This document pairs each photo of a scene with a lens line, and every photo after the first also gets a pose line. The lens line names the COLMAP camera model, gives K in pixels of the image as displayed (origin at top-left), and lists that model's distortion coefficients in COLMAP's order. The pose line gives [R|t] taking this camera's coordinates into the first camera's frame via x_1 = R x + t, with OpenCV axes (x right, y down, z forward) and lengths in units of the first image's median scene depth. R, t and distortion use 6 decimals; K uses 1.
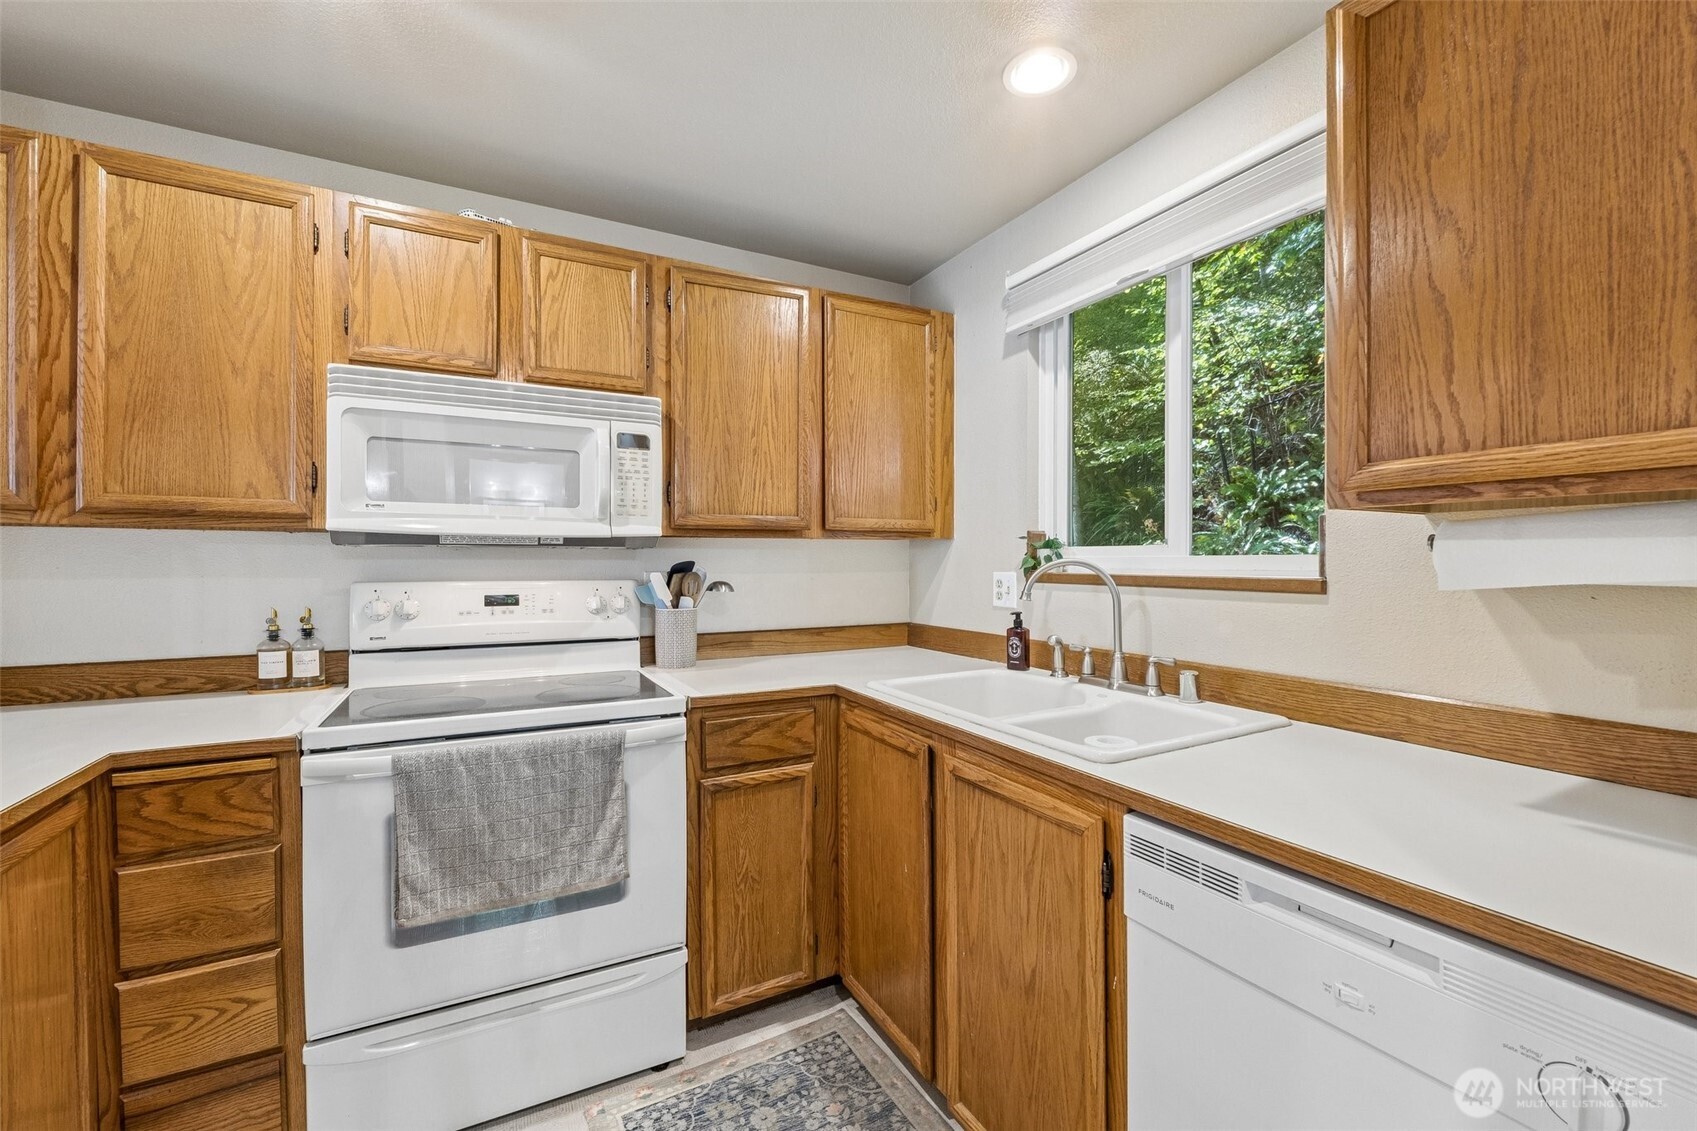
lens RADIAL K [[707.5, 0, 845.0], [0, 707.5, 570.6], [0, 0, 1]] dist [-0.008318, -0.000172]
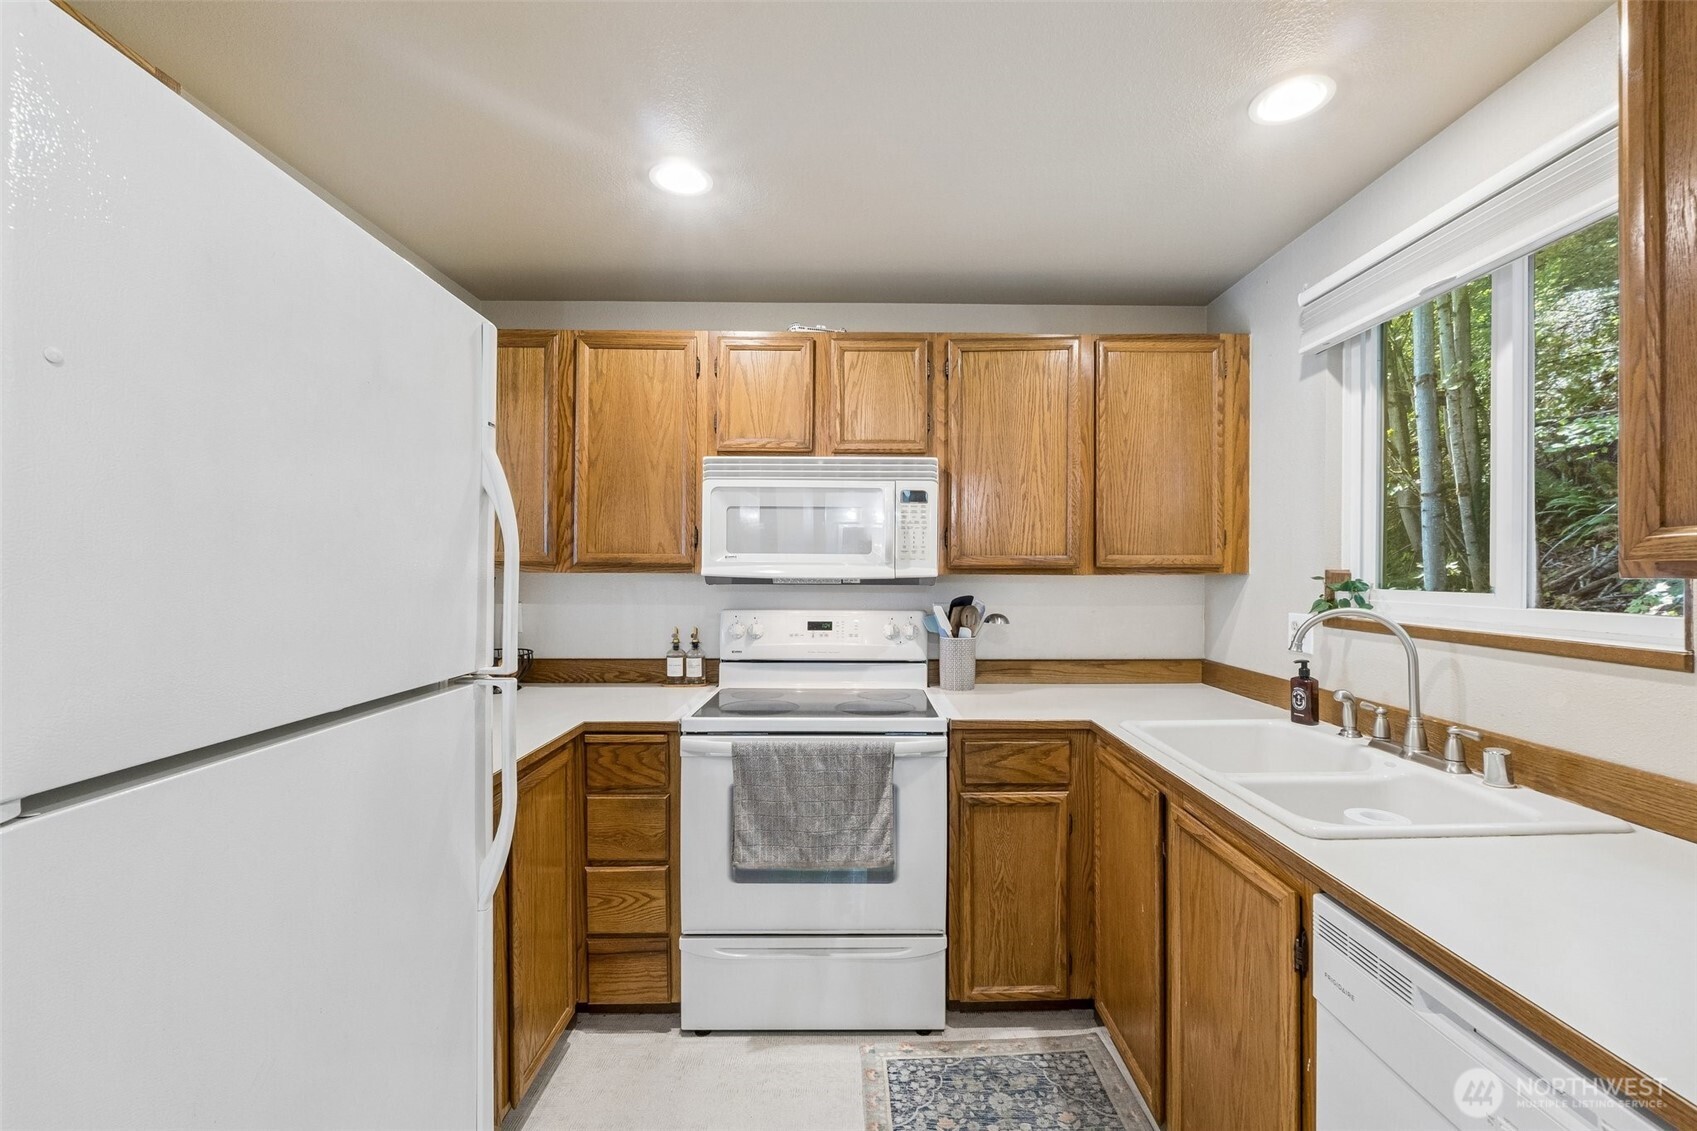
lens RADIAL K [[707.5, 0, 845.0], [0, 707.5, 570.6], [0, 0, 1]] dist [-0.008318, -0.000172]
pose [[0.880833, 0.001197, -0.473426, 0.176648], [-0.005356, 0.999958, -0.007437, -0.055557], [0.473397, 0.009086, 0.880802, -0.104597]]
